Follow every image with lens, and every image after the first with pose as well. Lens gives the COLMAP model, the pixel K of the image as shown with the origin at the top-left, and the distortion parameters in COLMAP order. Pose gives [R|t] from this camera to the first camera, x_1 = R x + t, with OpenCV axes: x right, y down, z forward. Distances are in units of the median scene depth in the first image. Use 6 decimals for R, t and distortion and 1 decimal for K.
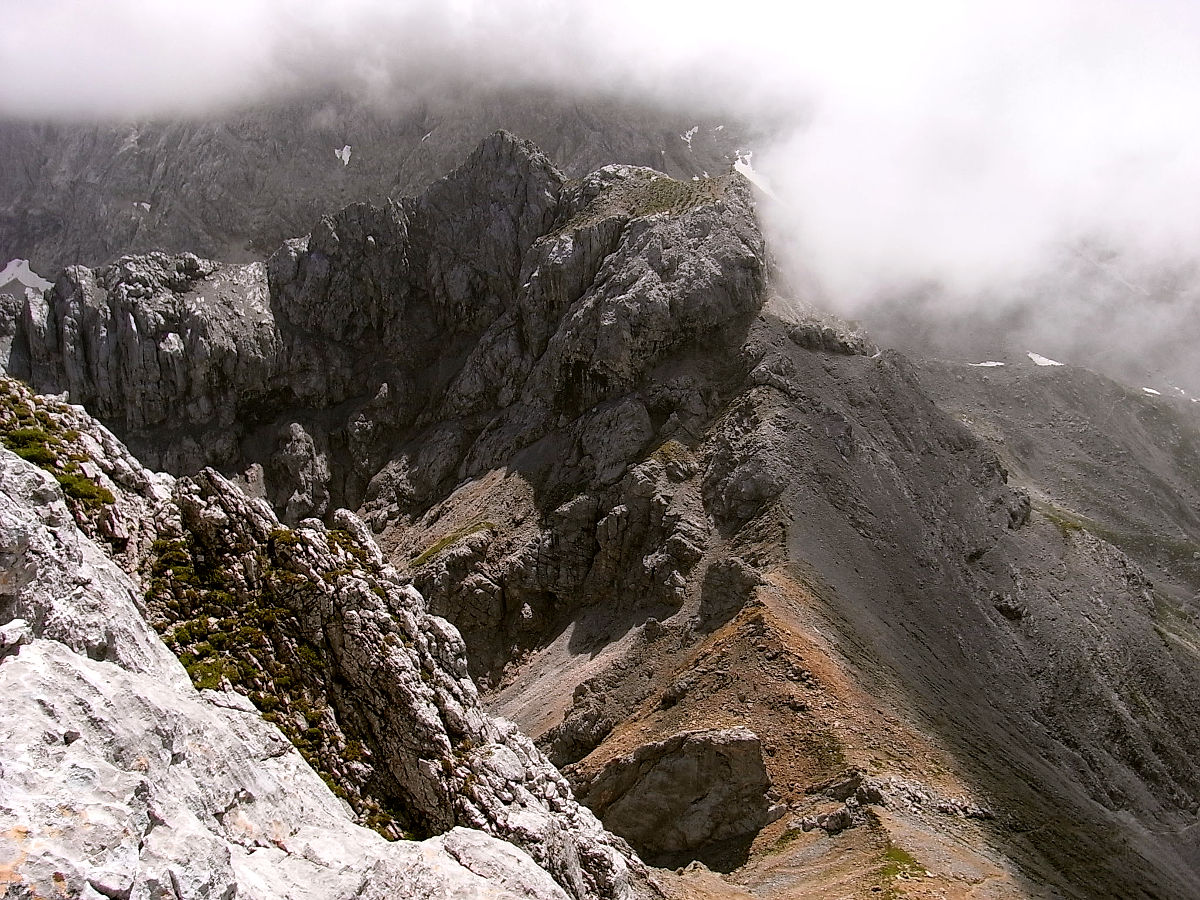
lens RADIAL K [[1139.6, 0, 661.6], [0, 1139.6, 438.9], [0, 0, 1]] dist [-0.151583, 0.187116]
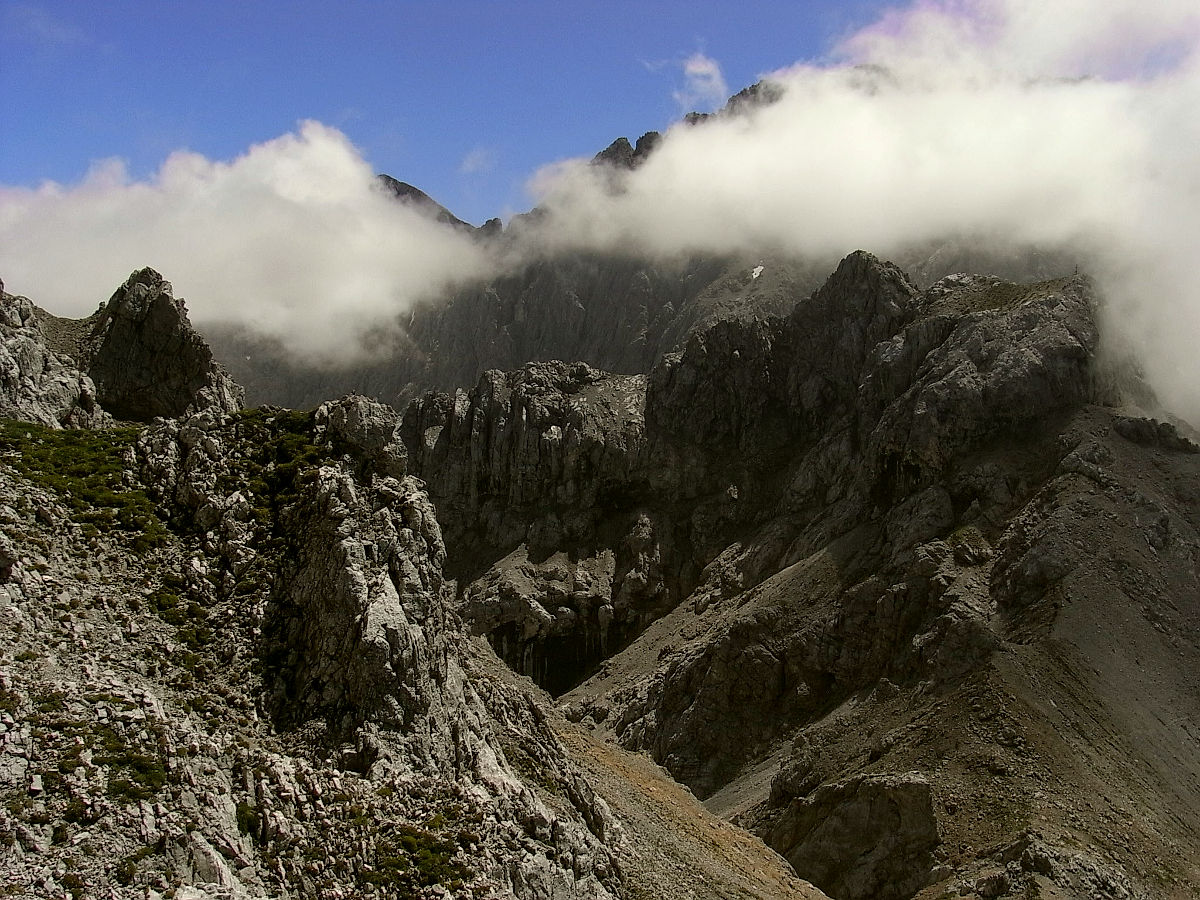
lens RADIAL K [[1139.6, 0, 661.6], [0, 1139.6, 438.9], [0, 0, 1]] dist [-0.151583, 0.187116]
pose [[0.872716, 0.007323, -0.488174, 0.231813], [-0.119947, 0.972459, -0.199842, 0.141573], [0.473266, 0.232960, 0.849558, 0.060386]]
